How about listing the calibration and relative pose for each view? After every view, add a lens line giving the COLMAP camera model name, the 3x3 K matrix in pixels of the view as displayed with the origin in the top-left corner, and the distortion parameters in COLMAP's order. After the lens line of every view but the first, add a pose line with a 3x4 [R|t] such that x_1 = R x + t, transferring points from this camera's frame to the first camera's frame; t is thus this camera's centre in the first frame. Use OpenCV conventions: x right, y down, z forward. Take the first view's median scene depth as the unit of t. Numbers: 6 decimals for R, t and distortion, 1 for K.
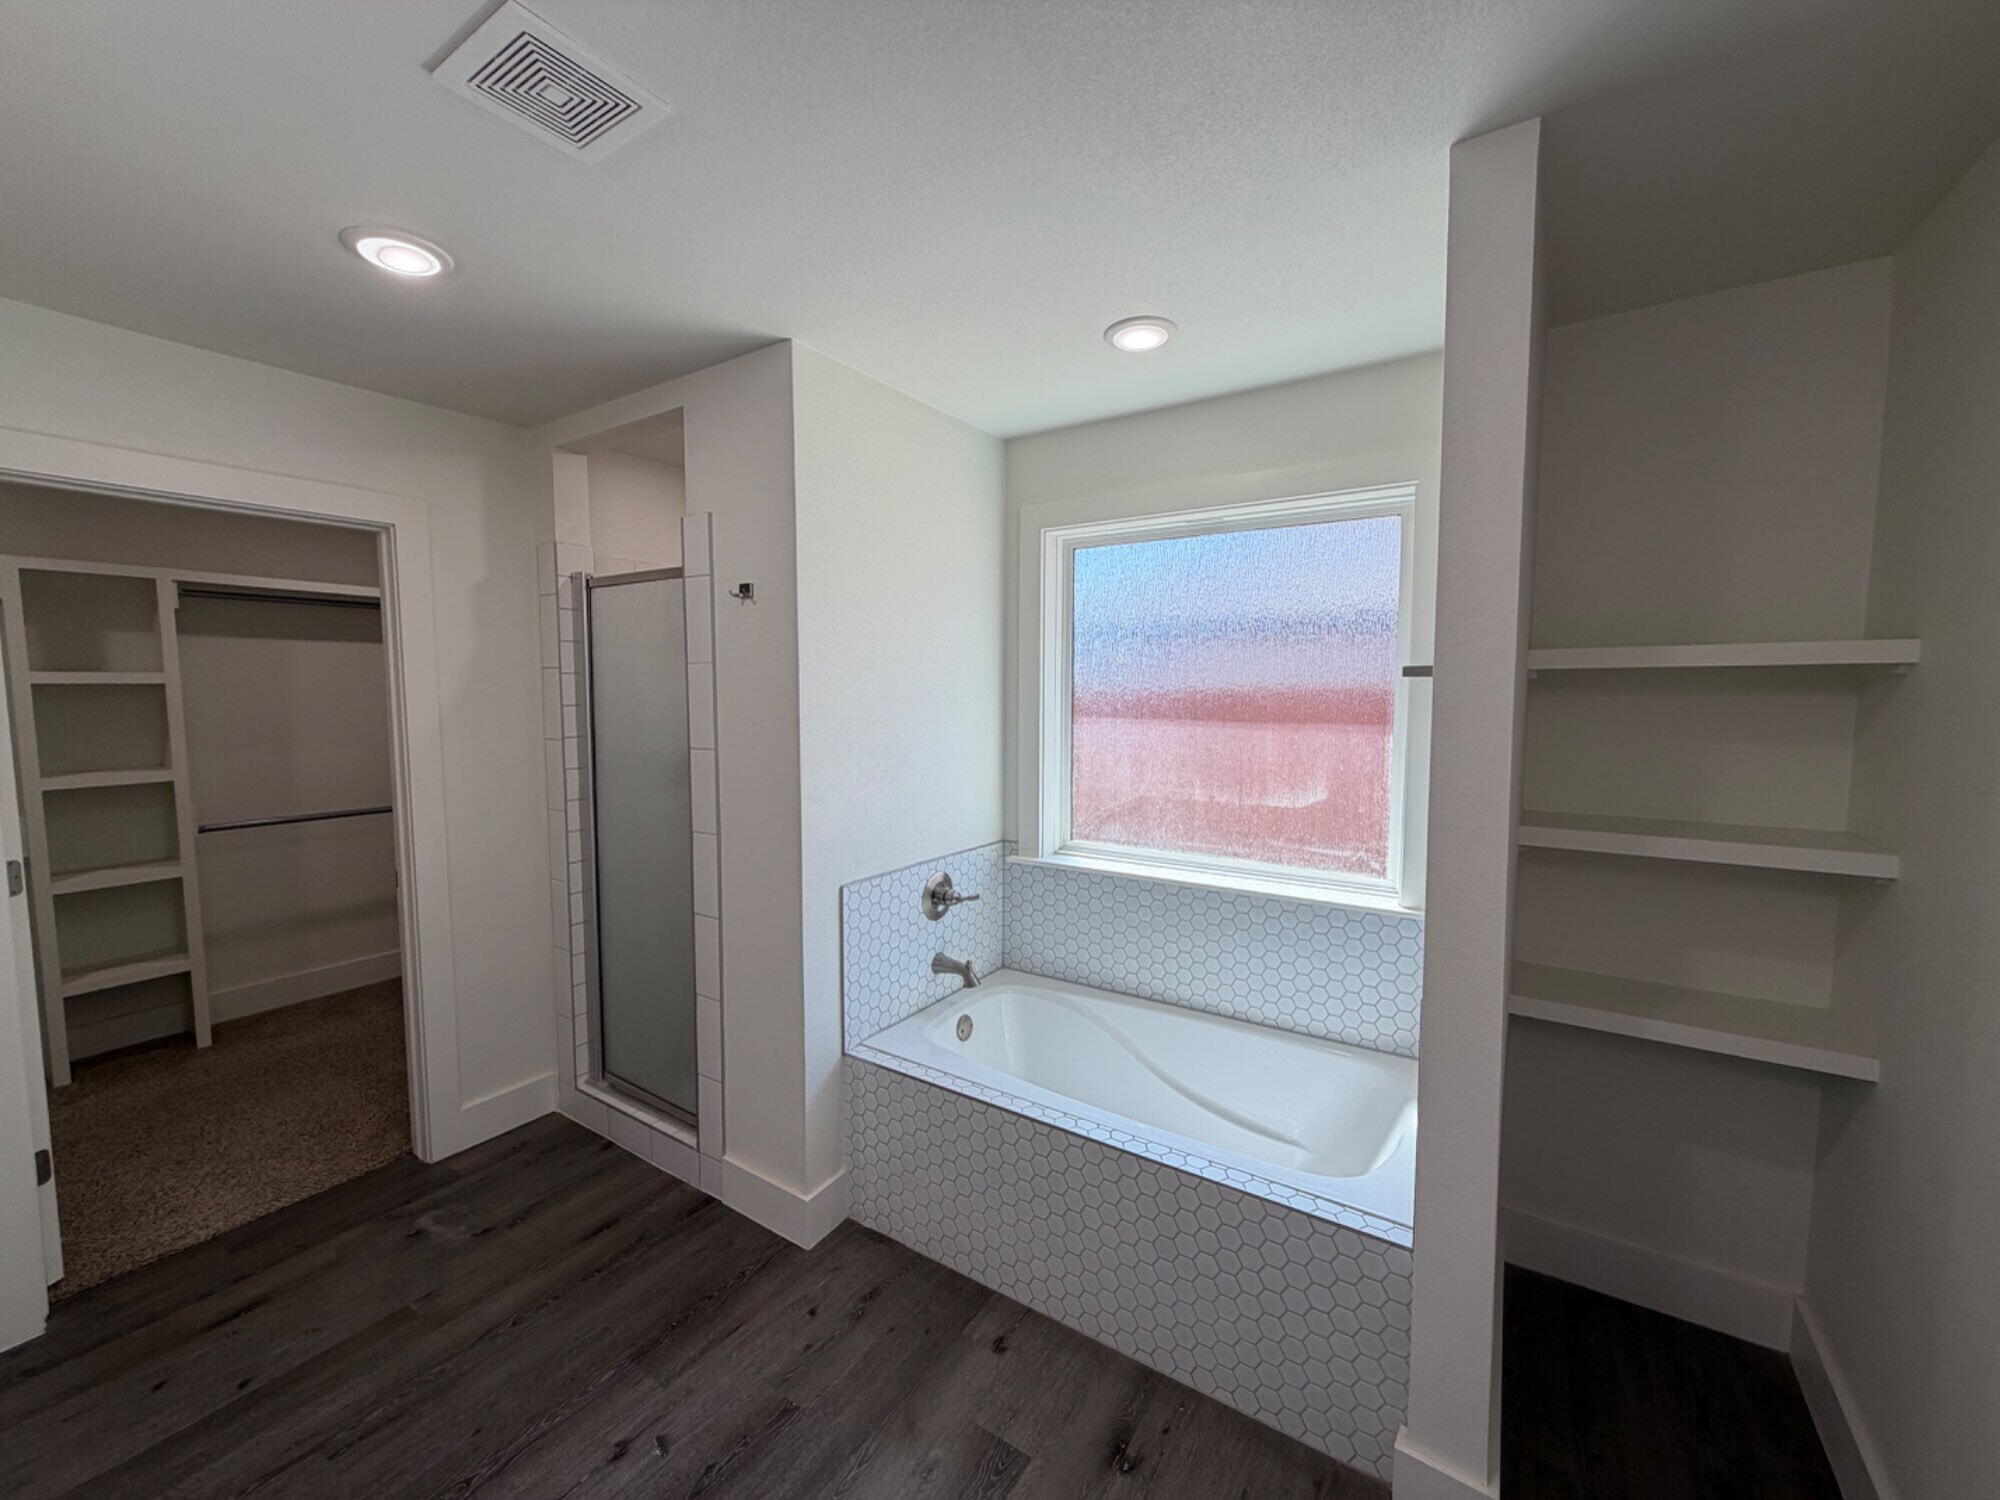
lens RADIAL K [[796.3, 0, 997.9], [0, 796.3, 747.0], [0, 0, 1]] dist [0.026086, 0.000115]
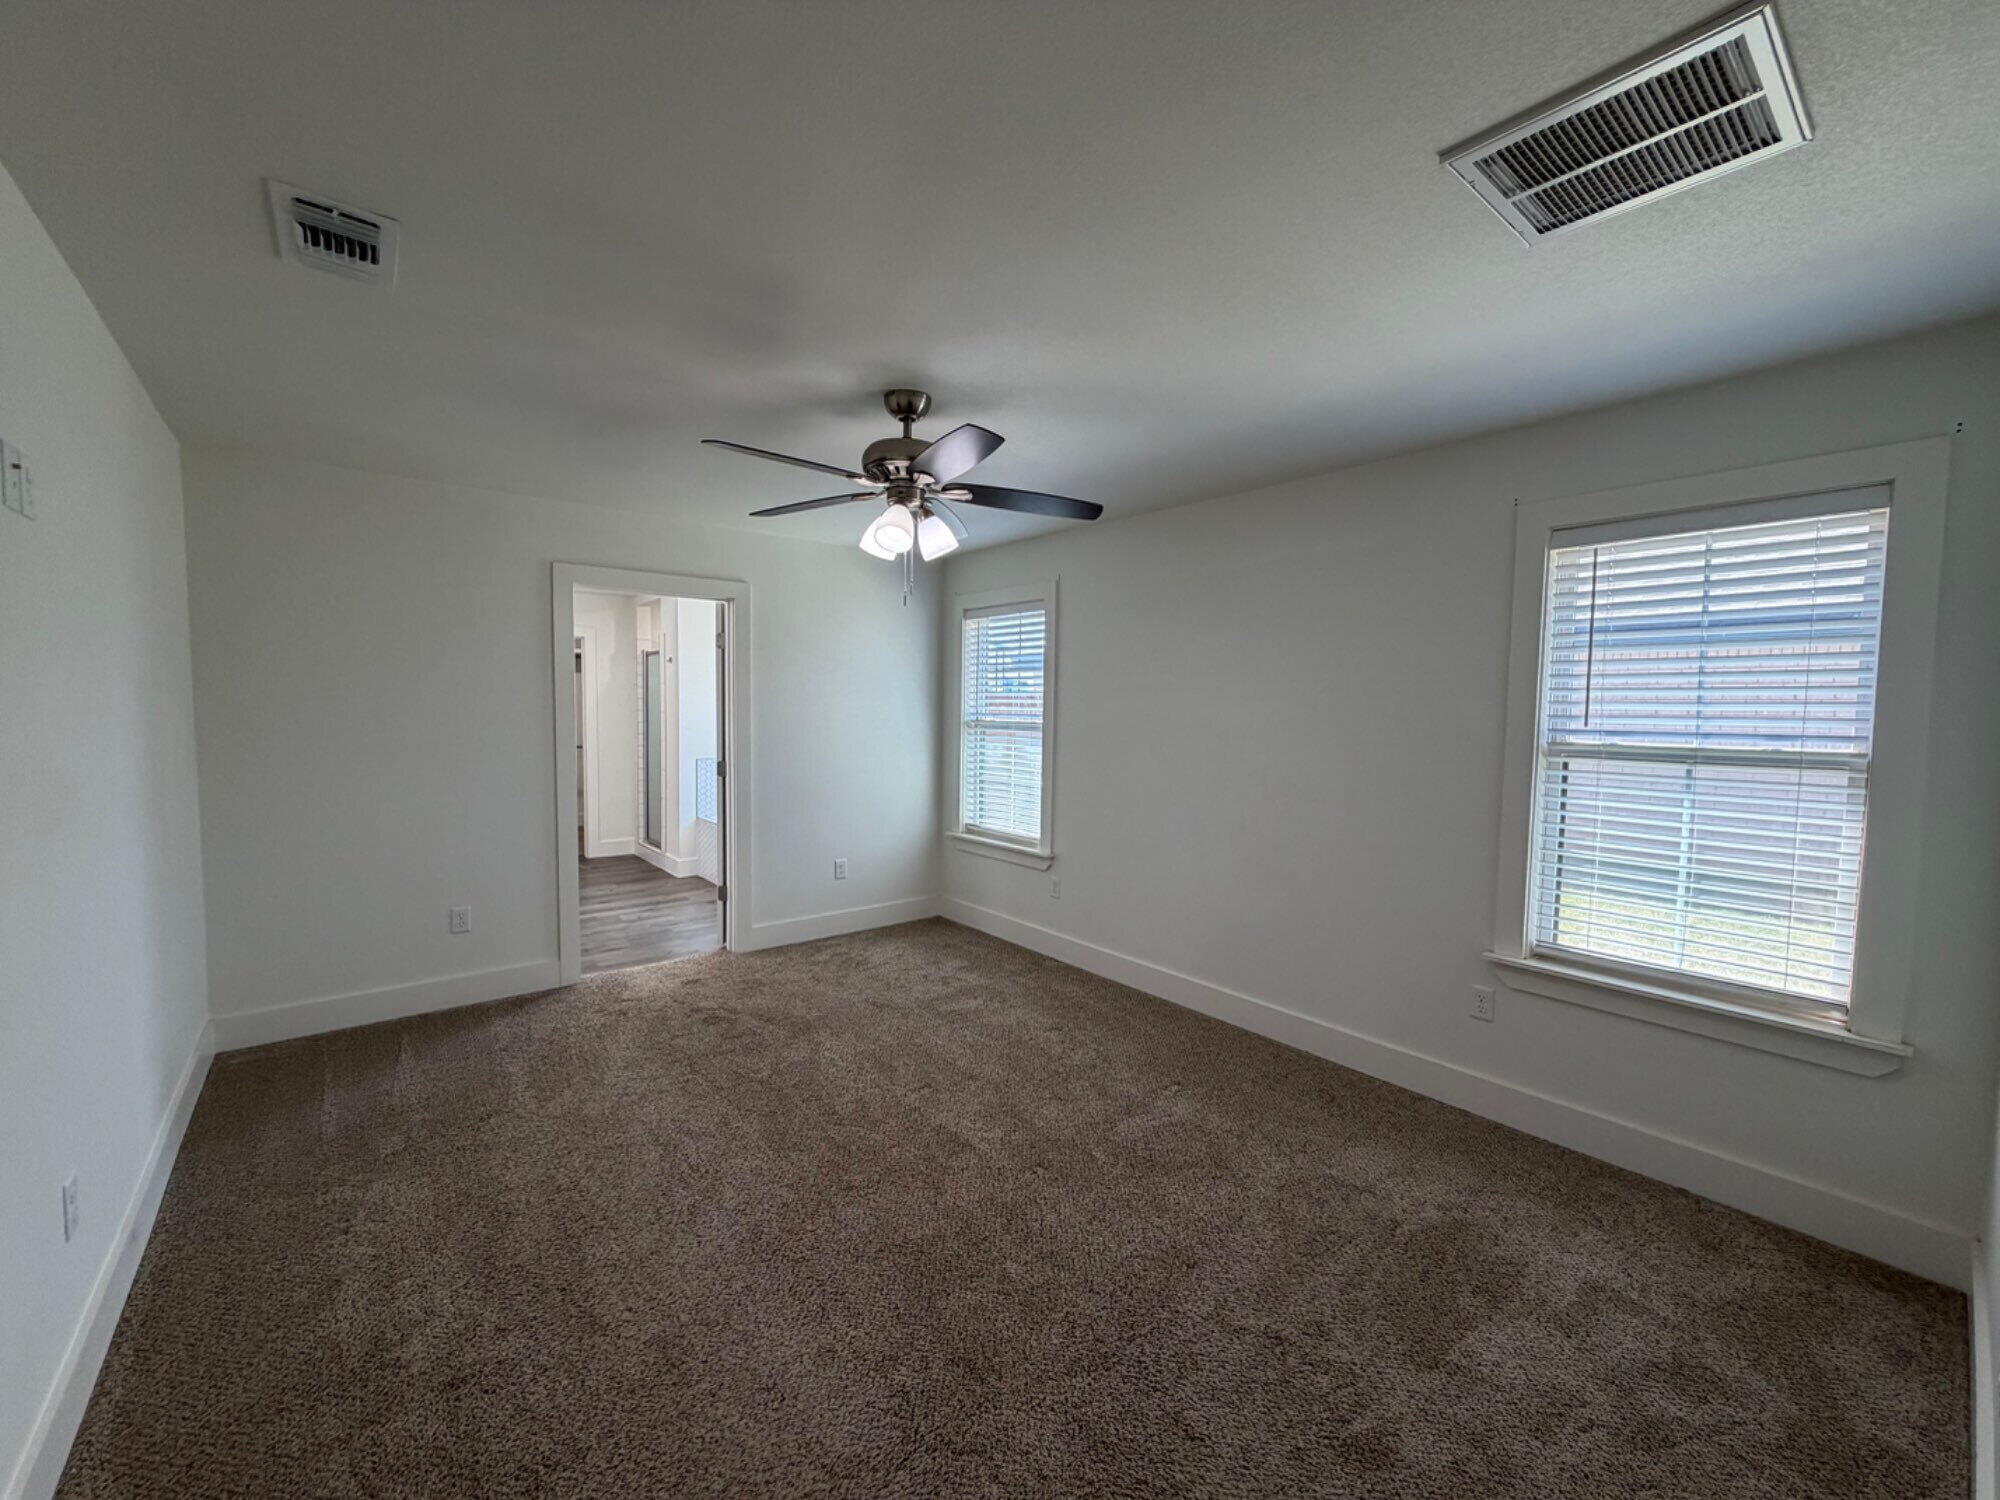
lens RADIAL K [[796.3, 0, 990.2], [0, 796.3, 751.3], [0, 0, 1]] dist [0.026086, 0.000115]
pose [[0.955076, 0.026028, -0.295216, 1.402701], [-0.032388, 0.999336, -0.016674, 0.130574], [0.294586, 0.025487, 0.955285, -1.224383]]
